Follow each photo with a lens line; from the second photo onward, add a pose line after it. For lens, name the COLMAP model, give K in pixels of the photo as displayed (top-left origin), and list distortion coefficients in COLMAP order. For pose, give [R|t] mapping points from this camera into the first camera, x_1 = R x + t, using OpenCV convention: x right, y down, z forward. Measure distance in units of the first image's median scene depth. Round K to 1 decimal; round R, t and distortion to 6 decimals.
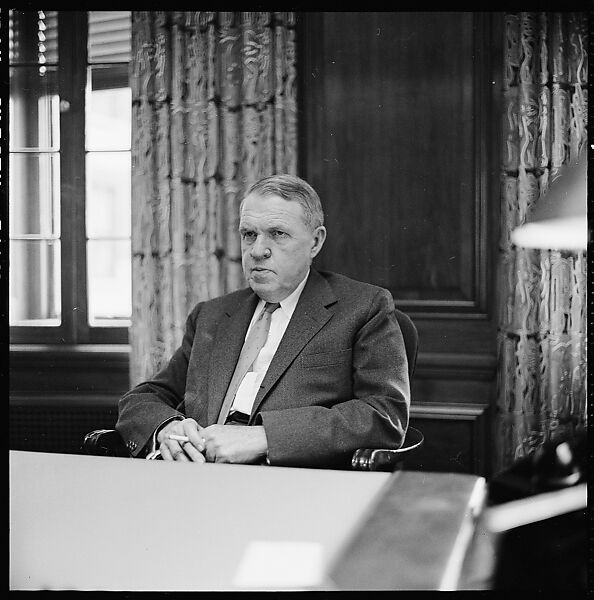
lens RADIAL K [[871.7, 0, 284.8], [0, 871.7, 292.6], [0, 0, 1]] dist [-0.029598, 0.000000]
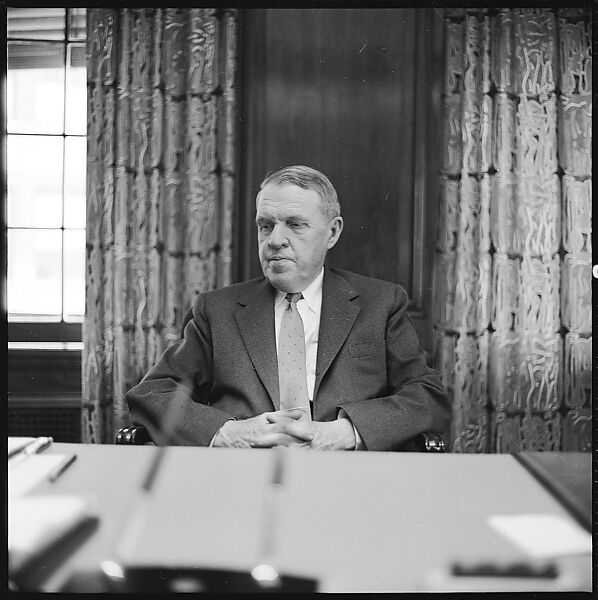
lens RADIAL K [[881.1, 0, 302.0], [0, 881.1, 297.4], [0, 0, 1]] dist [-0.029746, 0.000000]
pose [[0.974183, 0.013223, 0.225374, -0.146672], [-0.013811, 0.999904, 0.001034, 0.007934], [-0.225339, -0.004120, 0.974272, 0.016959]]
